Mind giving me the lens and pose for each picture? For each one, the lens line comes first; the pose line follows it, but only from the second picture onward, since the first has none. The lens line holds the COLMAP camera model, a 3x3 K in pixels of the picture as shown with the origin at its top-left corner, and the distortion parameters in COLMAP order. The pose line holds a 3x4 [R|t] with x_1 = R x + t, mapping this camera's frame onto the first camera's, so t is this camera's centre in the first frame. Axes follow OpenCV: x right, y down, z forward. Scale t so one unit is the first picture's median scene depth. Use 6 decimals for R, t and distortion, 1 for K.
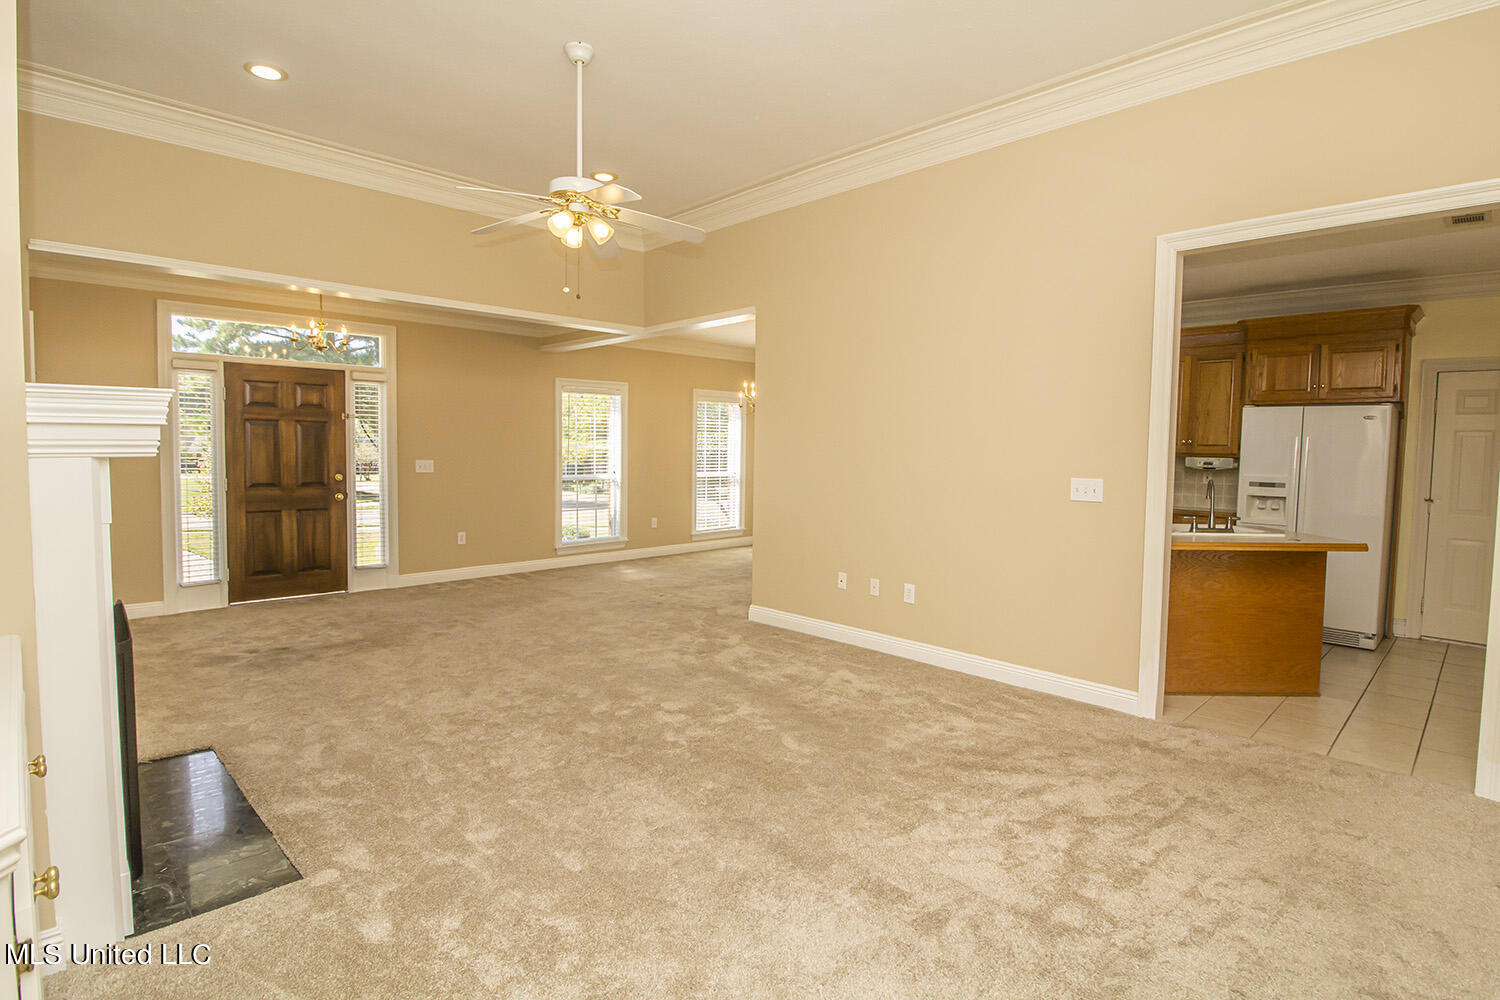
lens RADIAL K [[710.1, 0, 750.0], [0, 710.1, 500.0], [0, 0, 1]] dist [0.002256, 0.000008]
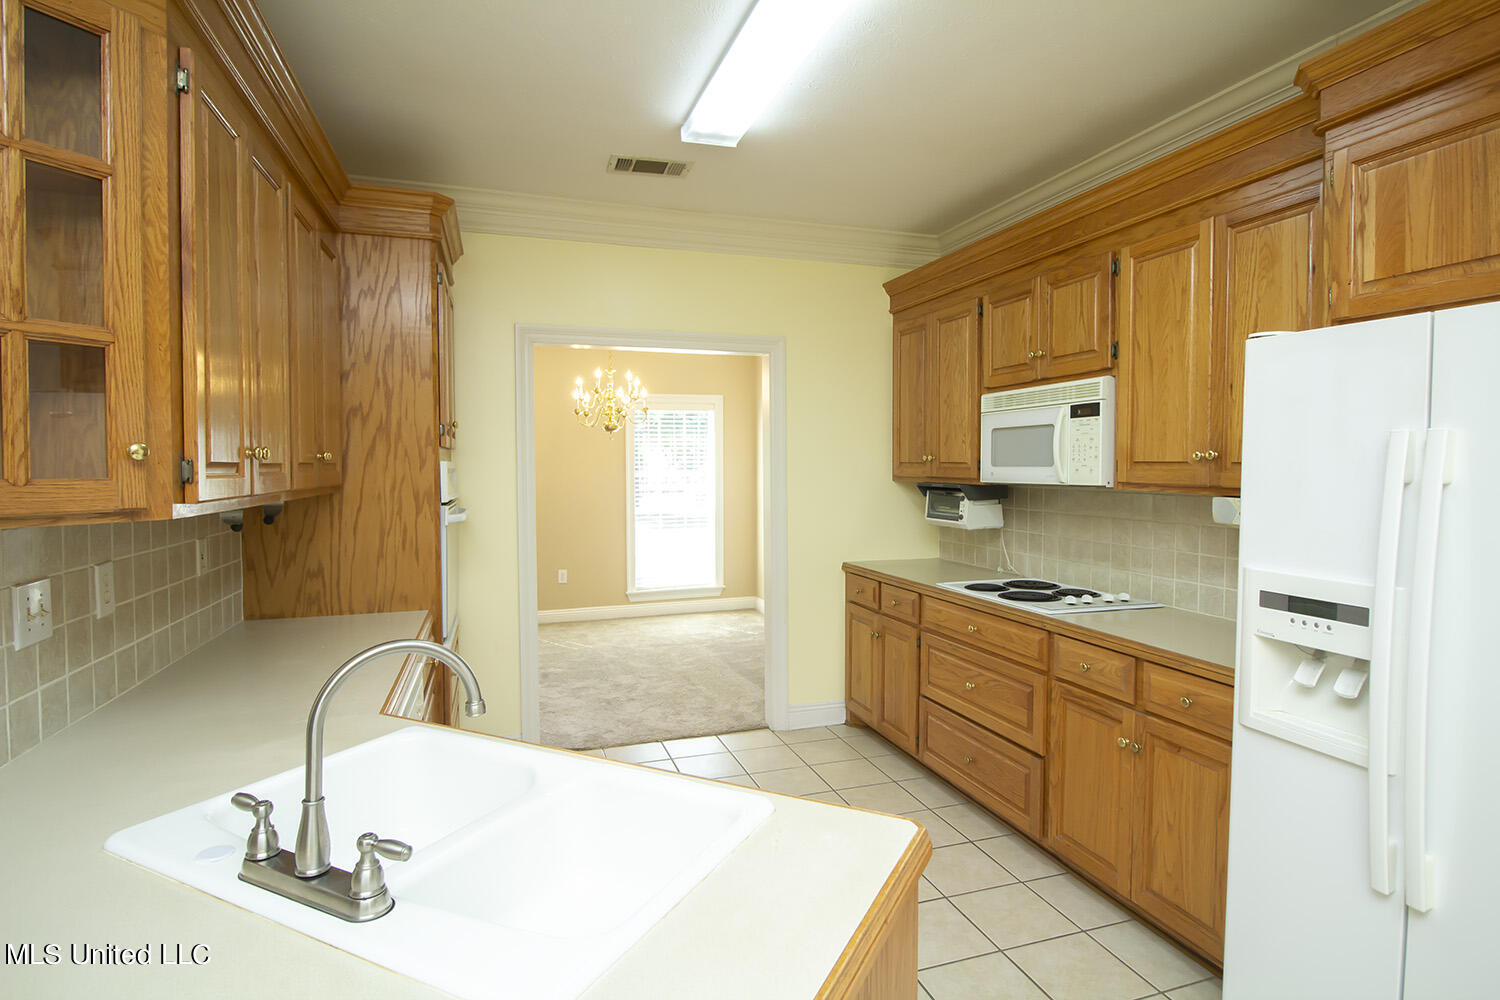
lens RADIAL K [[804.0, 0, 748.2], [0, 804.0, 480.3], [0, 0, 1]] dist [-0.001649, -0.000482]
pose [[0.909094, -0.003649, -0.416576, 0.608643], [-0.018603, 0.998608, -0.049346, -0.047557], [0.416176, 0.052609, 0.907761, 0.575136]]
